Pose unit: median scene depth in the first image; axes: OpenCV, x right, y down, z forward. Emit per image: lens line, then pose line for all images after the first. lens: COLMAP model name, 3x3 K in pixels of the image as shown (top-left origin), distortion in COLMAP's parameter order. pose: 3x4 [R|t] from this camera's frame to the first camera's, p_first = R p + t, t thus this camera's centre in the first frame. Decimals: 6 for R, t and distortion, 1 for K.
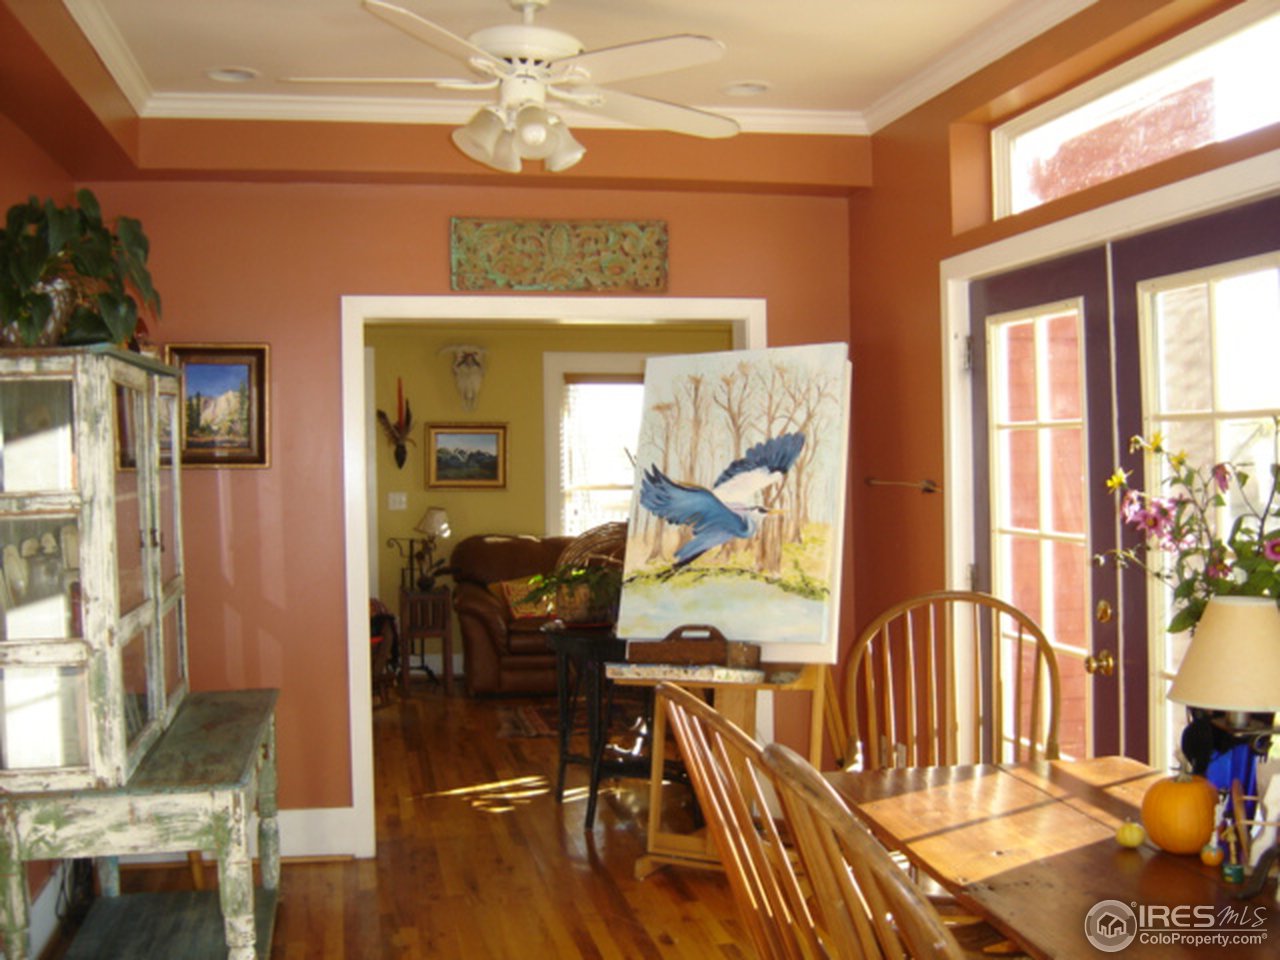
lens RADIAL K [[1421.8, 0, 665.8], [0, 1421.8, 477.9], [0, 0, 1]] dist [-0.147520, 0.025939]
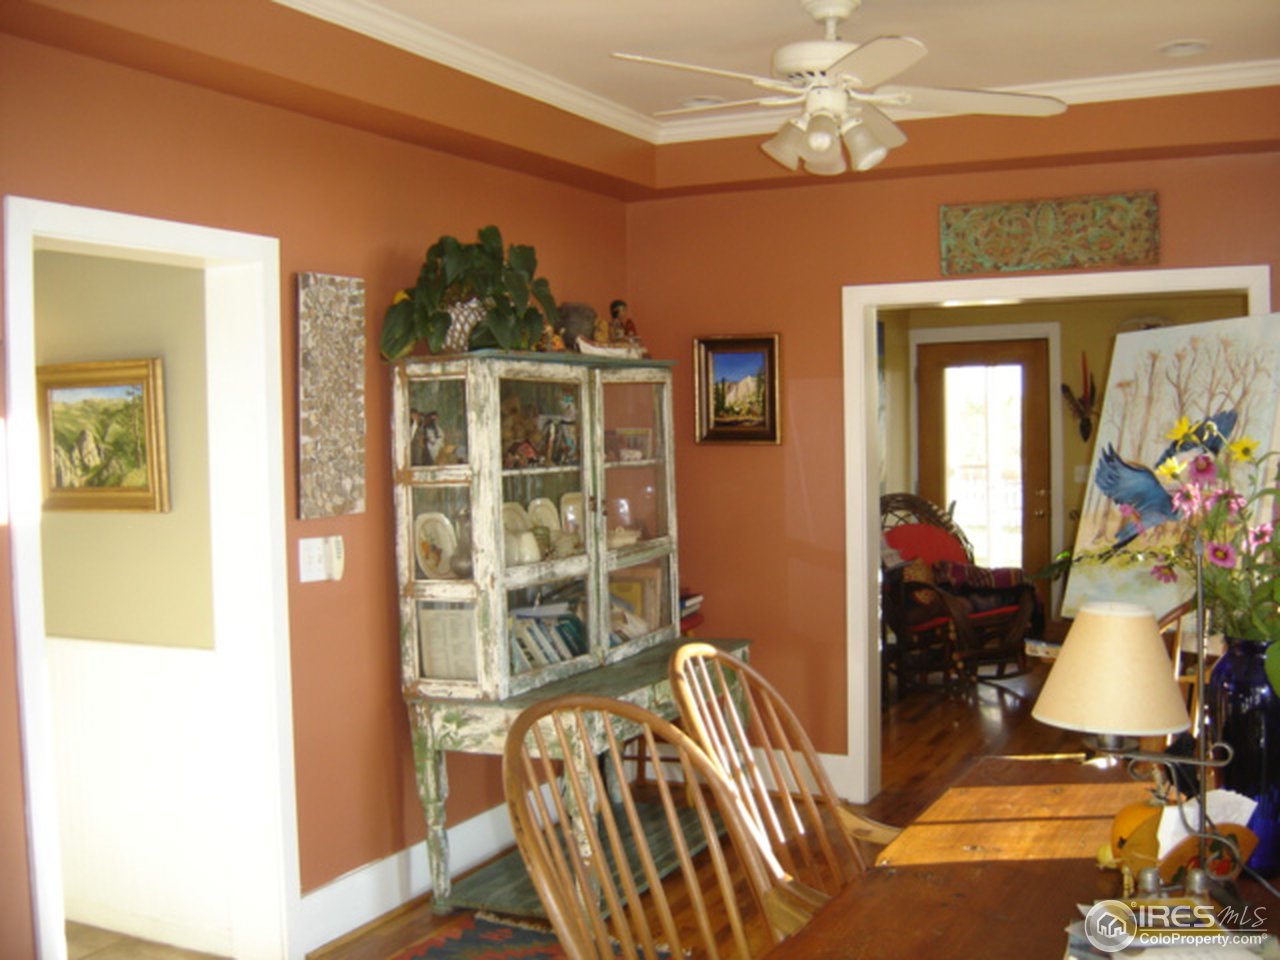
lens RADIAL K [[1421.8, 0, 665.8], [0, 1421.8, 477.9], [0, 0, 1]] dist [-0.147520, 0.025939]
pose [[0.795656, 0.018482, -0.605467, 0.331966], [-0.004251, 0.999680, 0.024928, -0.008206], [0.605734, -0.017260, 0.795480, 0.044002]]
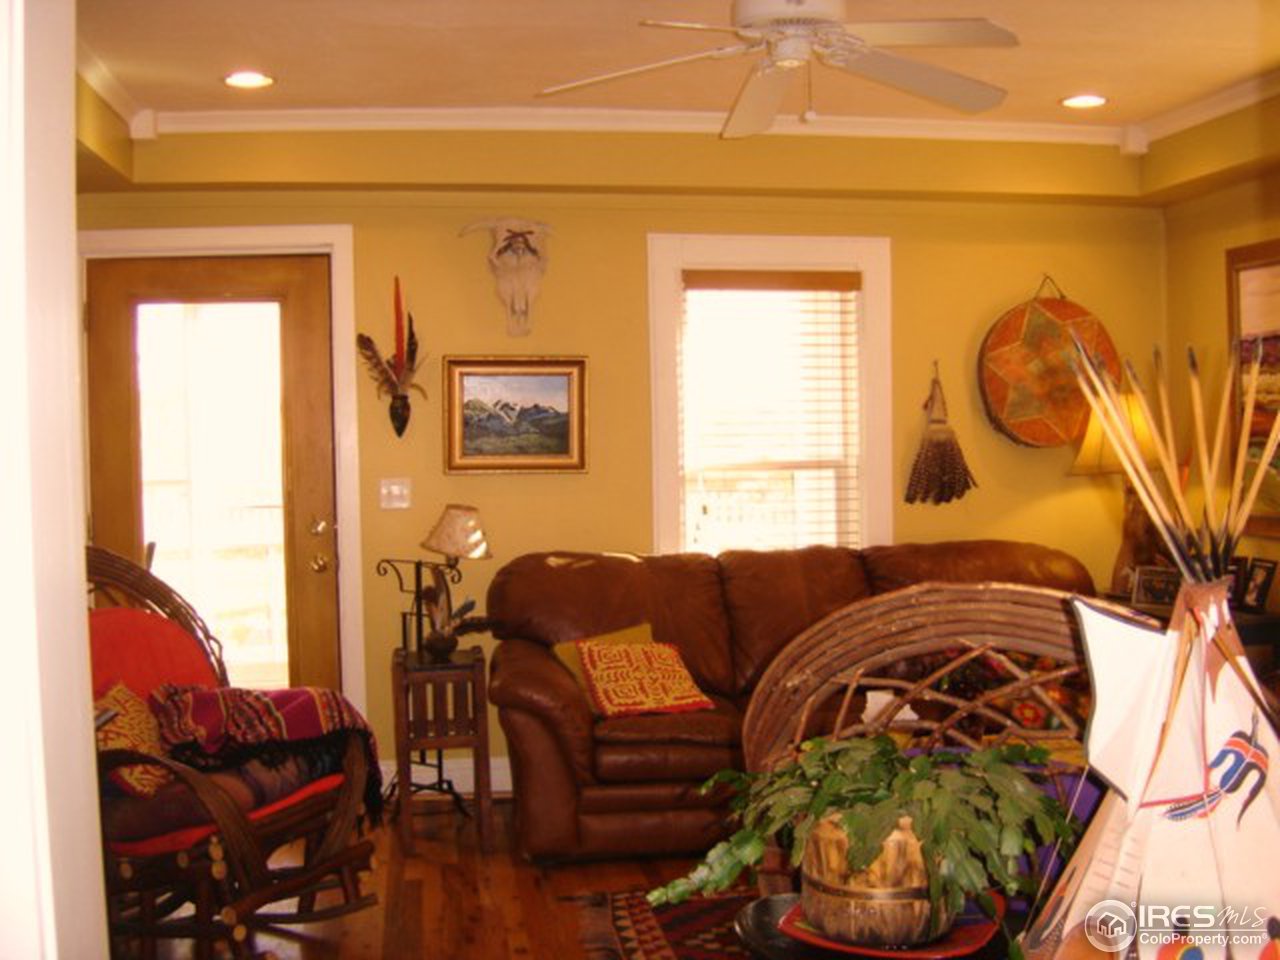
lens RADIAL K [[1421.8, 0, 665.8], [0, 1421.8, 477.9], [0, 0, 1]] dist [-0.147520, 0.025939]
pose [[0.999173, -0.004121, -0.040442, -0.105814], [0.004904, 0.999802, 0.019290, -0.000550], [0.040354, -0.019472, 0.998996, 0.801785]]
